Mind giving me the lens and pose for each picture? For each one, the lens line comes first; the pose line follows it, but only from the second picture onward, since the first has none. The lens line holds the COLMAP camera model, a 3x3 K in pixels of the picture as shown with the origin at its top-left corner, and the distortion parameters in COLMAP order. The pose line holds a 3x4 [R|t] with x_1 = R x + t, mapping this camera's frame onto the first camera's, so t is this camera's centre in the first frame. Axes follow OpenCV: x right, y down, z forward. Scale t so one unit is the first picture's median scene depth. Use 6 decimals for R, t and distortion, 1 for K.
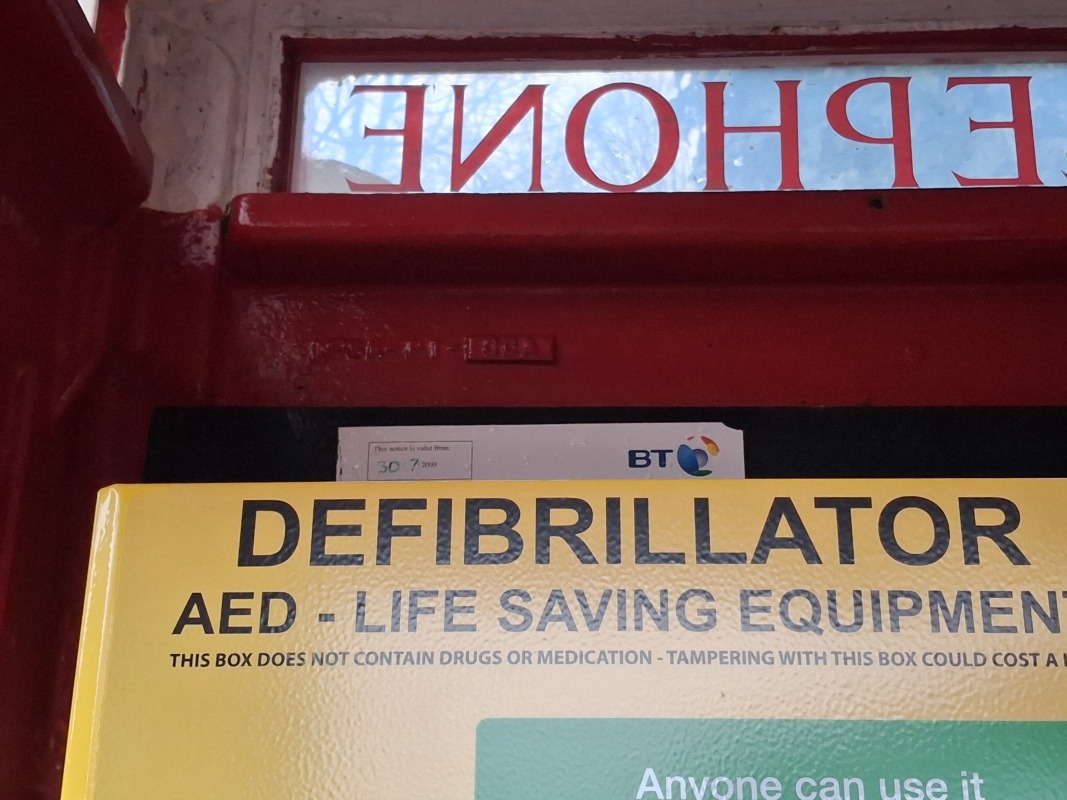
lens RADIAL K [[1663.2, 0, 533.5], [0, 1663.2, 400.0], [0, 0, 1]] dist [0.190472, -0.115113]
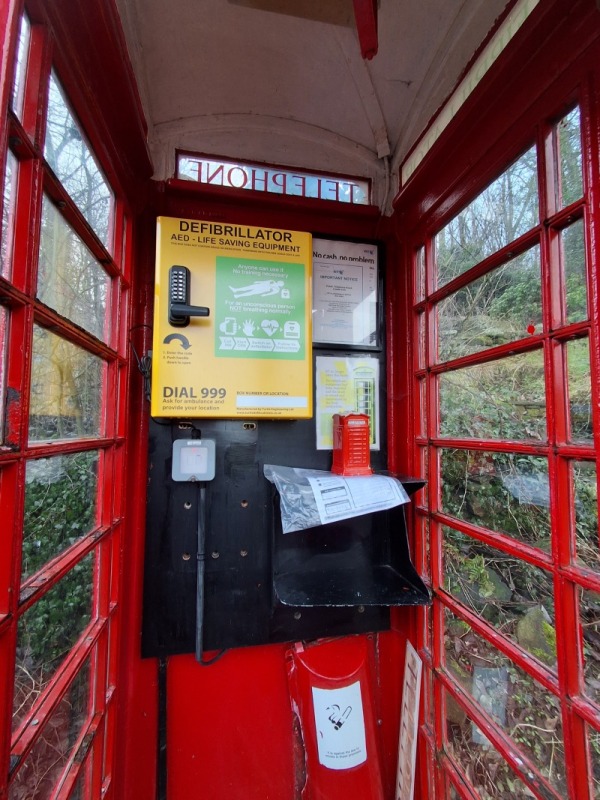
lens RADIAL K [[371.2, 0, 300.0], [0, 371.2, 400.0], [0, 0, 1]] dist [0.001488, 0.000076]
pose [[0.970687, 0.009822, 0.240148, -0.039594], [-0.084147, 0.949816, 0.301279, 0.175908], [-0.225137, -0.312655, 0.922800, -0.495162]]
